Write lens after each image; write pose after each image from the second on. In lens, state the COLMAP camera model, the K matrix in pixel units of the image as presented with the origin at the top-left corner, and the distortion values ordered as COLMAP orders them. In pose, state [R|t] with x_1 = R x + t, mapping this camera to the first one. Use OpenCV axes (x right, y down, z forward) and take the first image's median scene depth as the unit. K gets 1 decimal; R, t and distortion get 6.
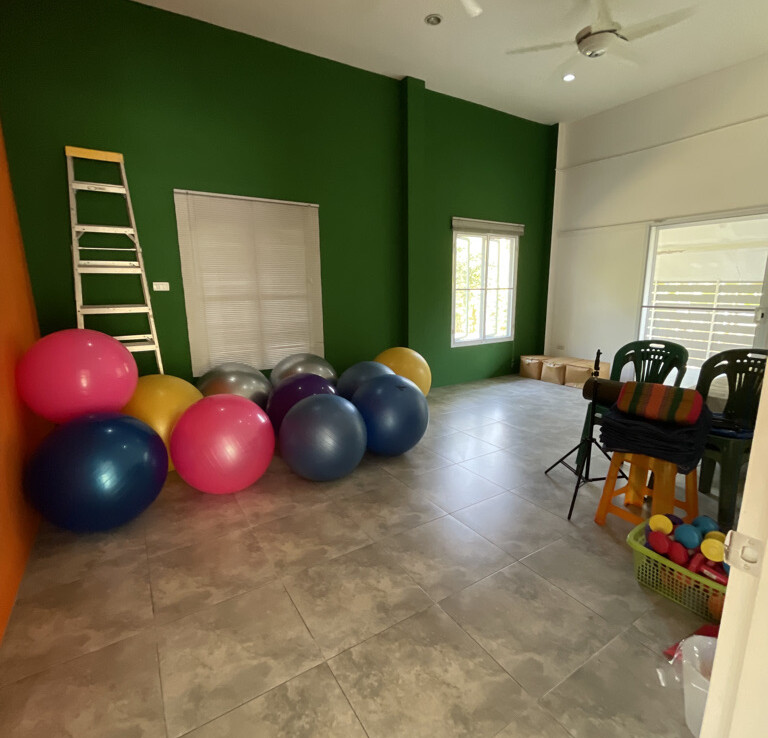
lens RADIAL K [[413.7, 0, 387.4], [0, 413.7, 371.5], [0, 0, 1]] dist [-0.001101, -0.001155]
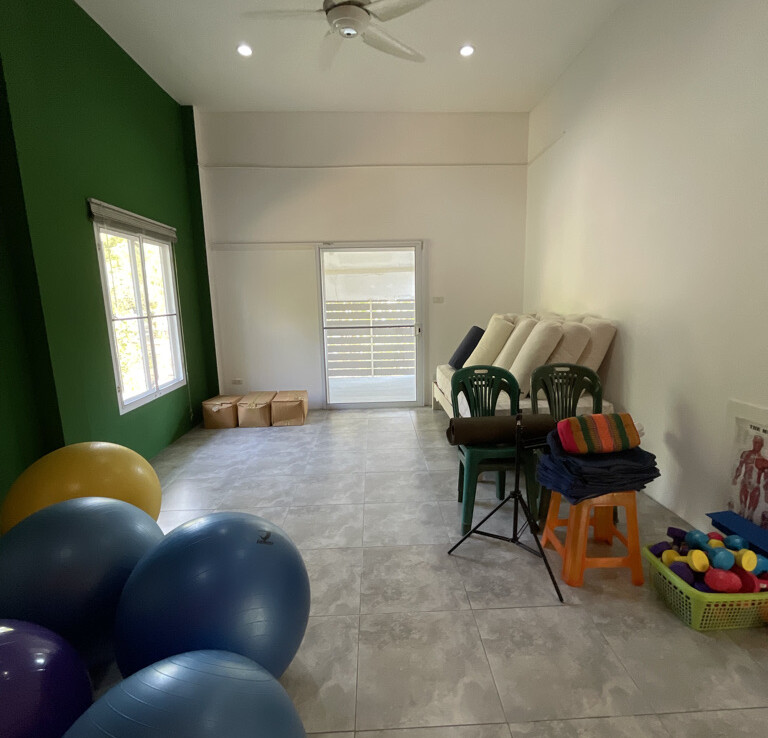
lens RADIAL K [[413.7, 0, 387.4], [0, 413.7, 371.5], [0, 0, 1]] dist [-0.001101, -0.001155]
pose [[0.505004, -0.152913, 0.849464, -0.152864], [0.188070, 0.980028, 0.064608, -0.087245], [-0.842378, 0.127131, 0.523677, 0.351134]]
